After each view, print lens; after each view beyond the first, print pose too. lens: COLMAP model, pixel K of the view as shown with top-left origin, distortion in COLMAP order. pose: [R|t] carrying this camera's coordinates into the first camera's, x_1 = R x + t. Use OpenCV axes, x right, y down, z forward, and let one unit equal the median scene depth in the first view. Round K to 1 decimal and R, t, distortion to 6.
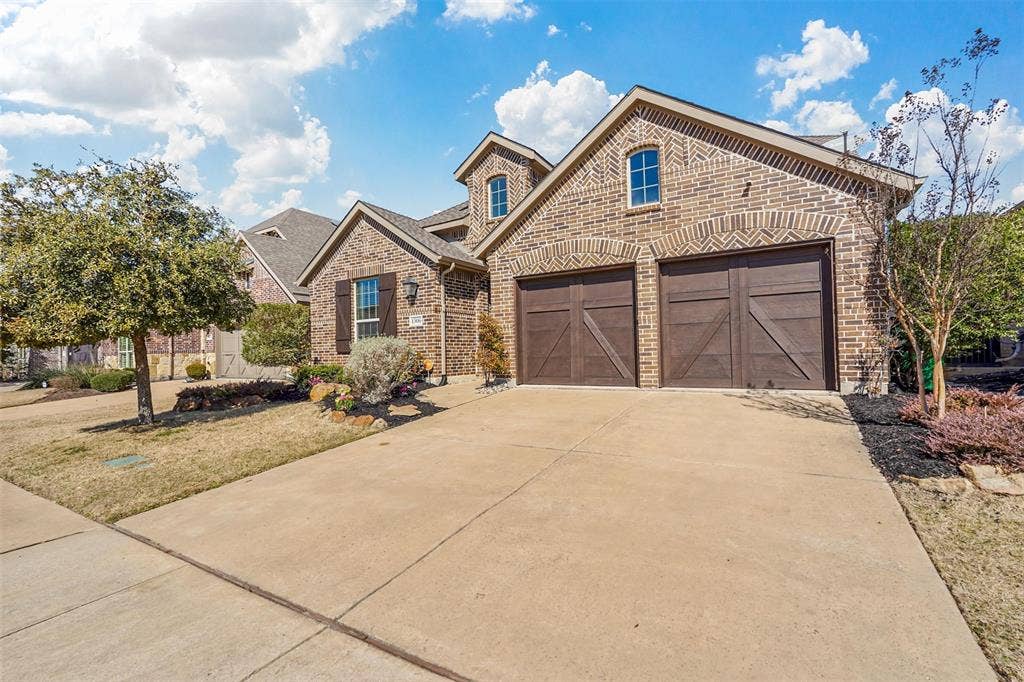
lens RADIAL K [[447.9, 0, 512.0], [0, 447.9, 341.0], [0, 0, 1]] dist [-0.014259, 0.000059]
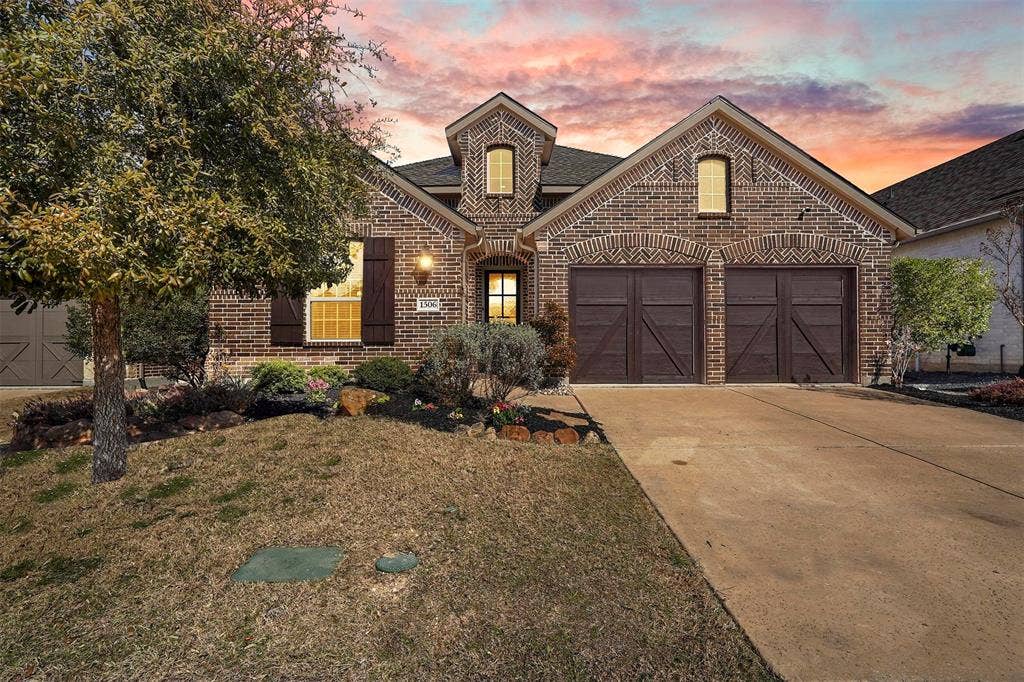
lens RADIAL K [[447.9, 0, 512.0], [0, 447.9, 341.0], [0, 0, 1]] dist [-0.014259, 0.000059]
pose [[0.851803, 0.033794, 0.522771, -0.660151], [-0.030237, 0.999425, -0.015338, 0.033245], [-0.522989, -0.002742, 0.852335, 0.356876]]
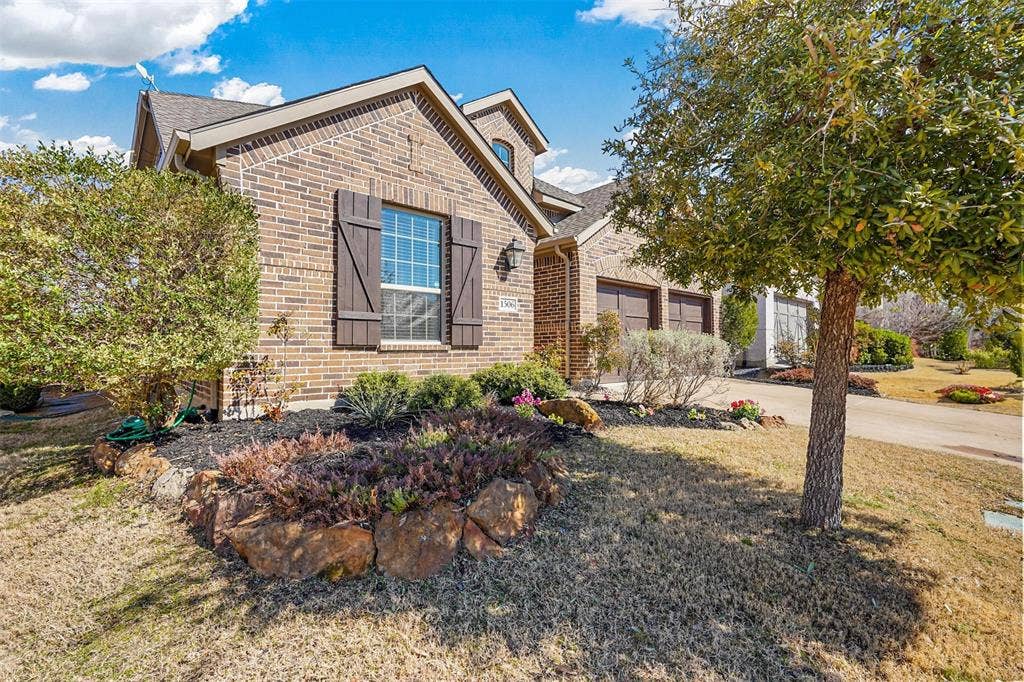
lens RADIAL K [[447.9, 0, 512.0], [0, 447.9, 341.0], [0, 0, 1]] dist [-0.014259, 0.000059]
pose [[0.279769, 0.042121, 0.959143, -1.174865], [-0.026697, 0.998992, -0.036084, 0.048806], [-0.959696, -0.015511, 0.280612, 1.069872]]
